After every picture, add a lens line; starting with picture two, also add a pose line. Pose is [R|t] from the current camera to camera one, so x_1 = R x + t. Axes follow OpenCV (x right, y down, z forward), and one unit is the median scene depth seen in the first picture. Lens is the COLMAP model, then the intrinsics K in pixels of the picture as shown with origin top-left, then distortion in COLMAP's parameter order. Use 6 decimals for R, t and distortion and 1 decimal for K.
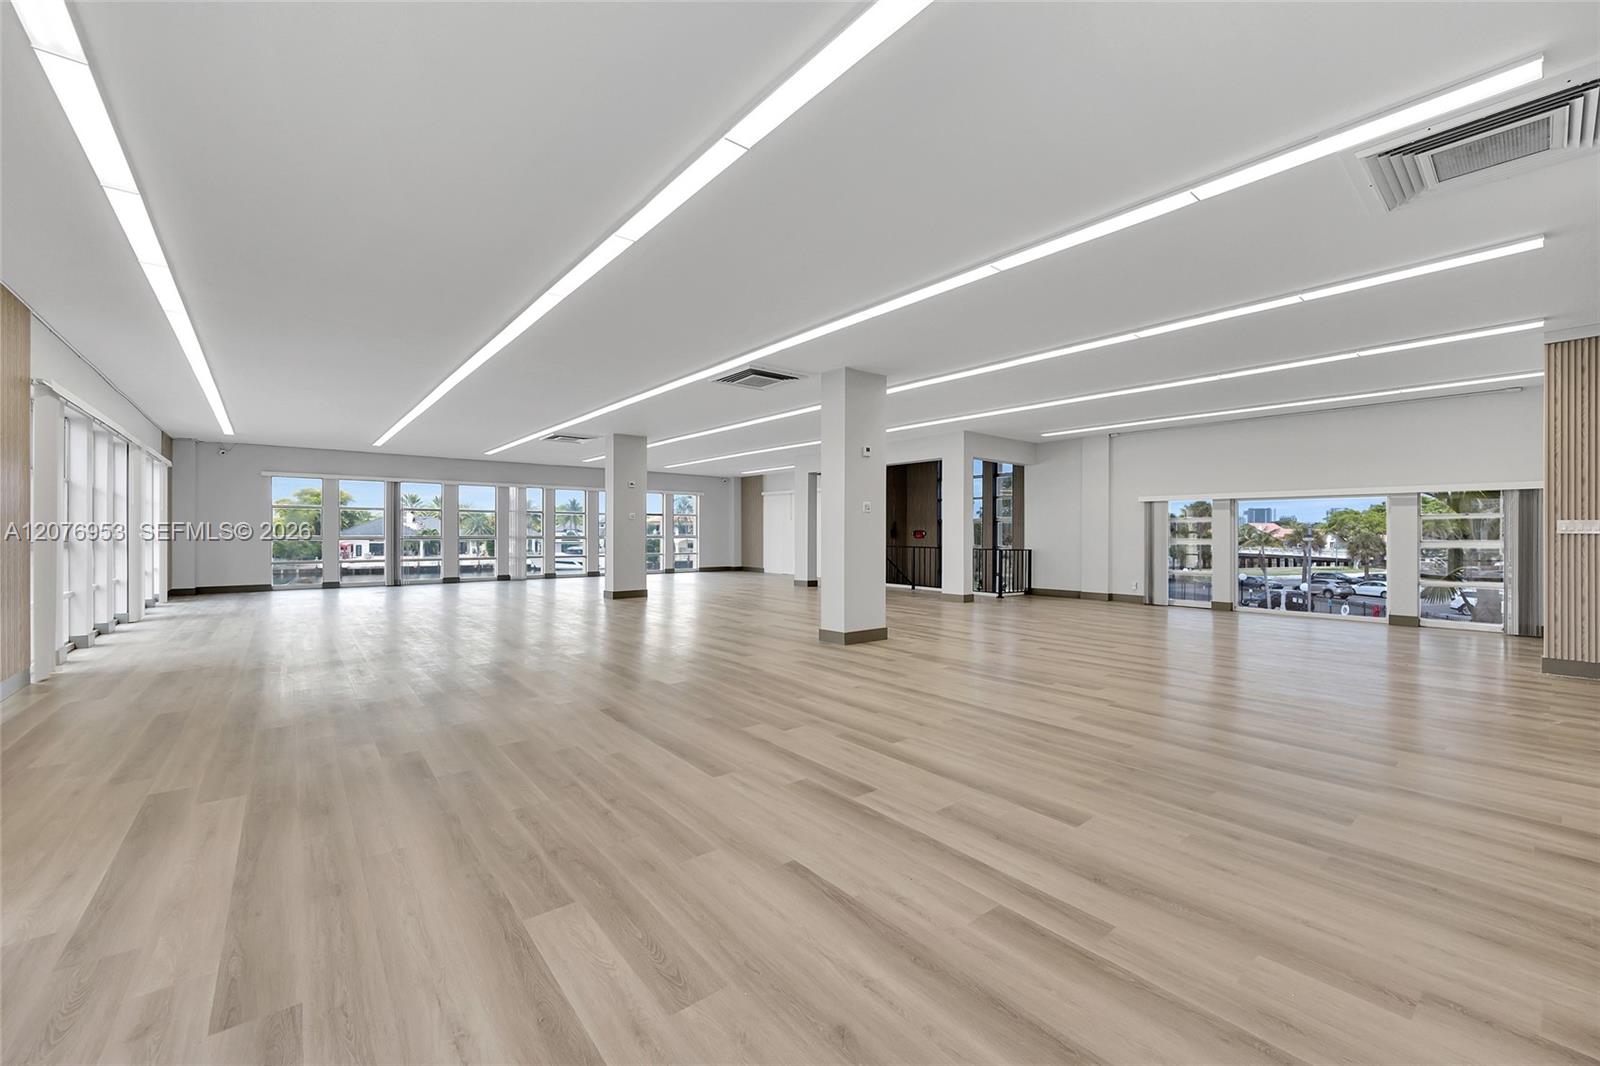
lens RADIAL K [[647.2, 0, 807.4], [0, 647.2, 538.6], [0, 0, 1]] dist [-0.000126, -0.000074]
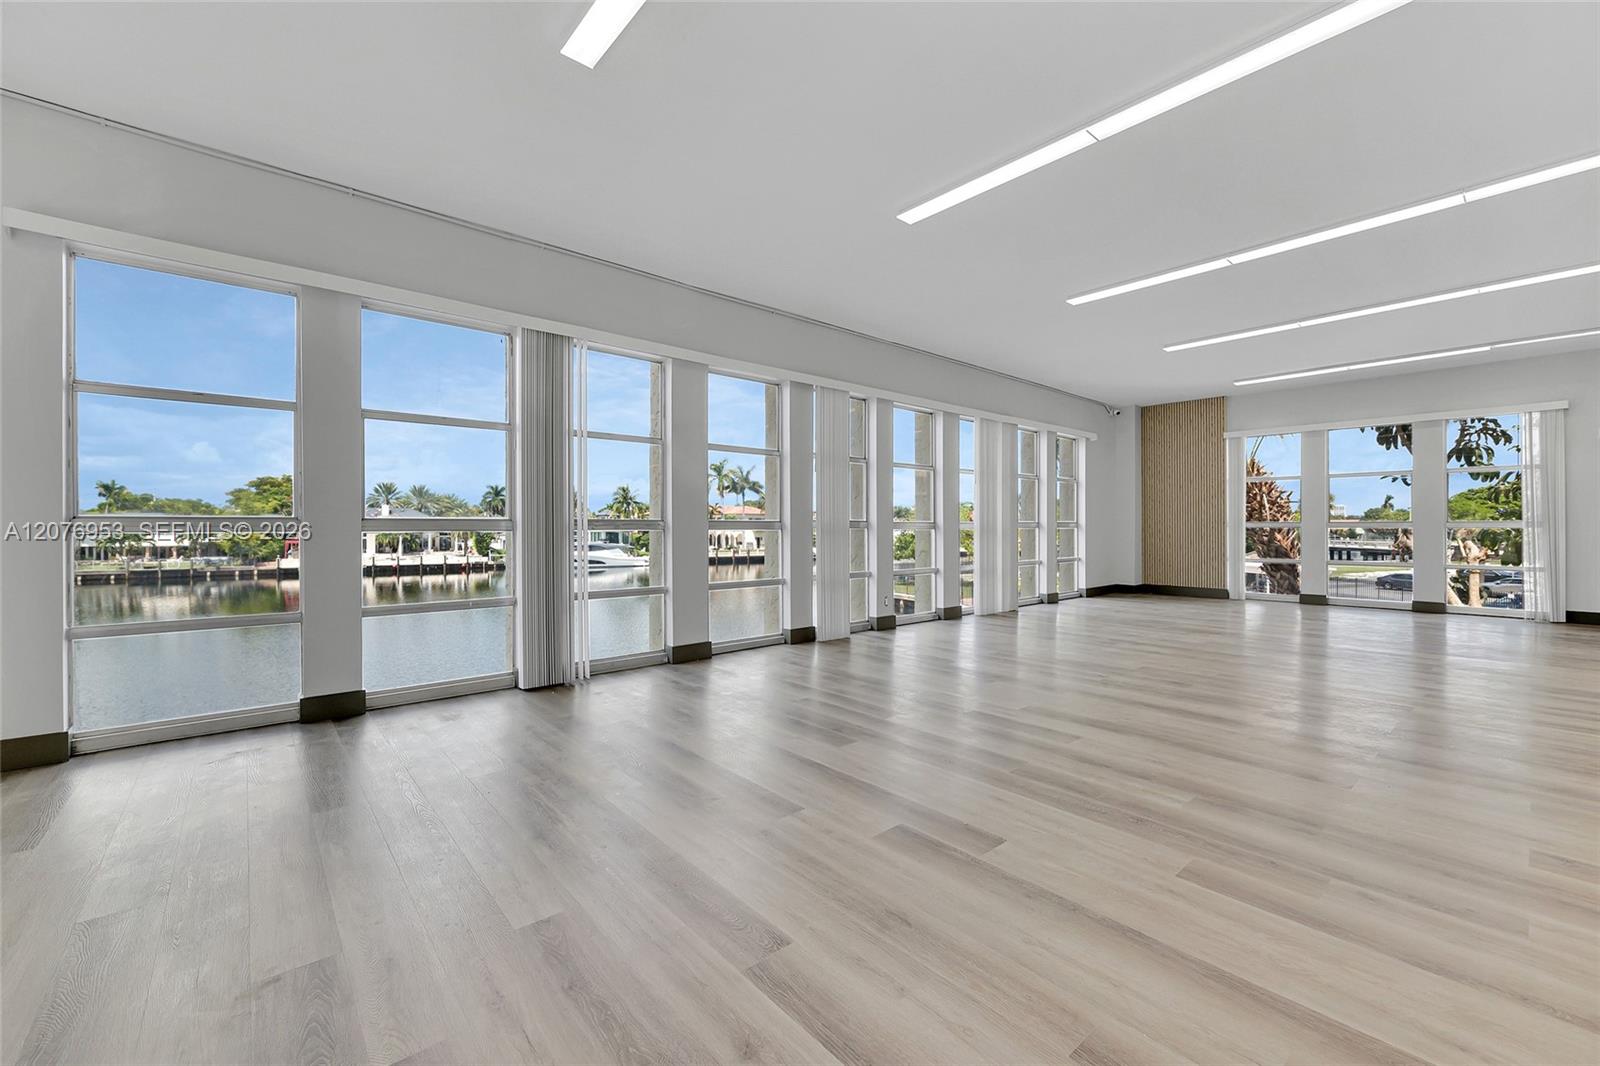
lens RADIAL K [[647.2, 0, 804.9], [0, 647.2, 529.8], [0, 0, 1]] dist [-0.000126, -0.000074]
pose [[0.999311, -0.010729, 0.035530, -0.094464], [0.010712, 0.999942, 0.000657, -0.000065], [-0.035535, -0.000276, 0.999368, 0.125079]]
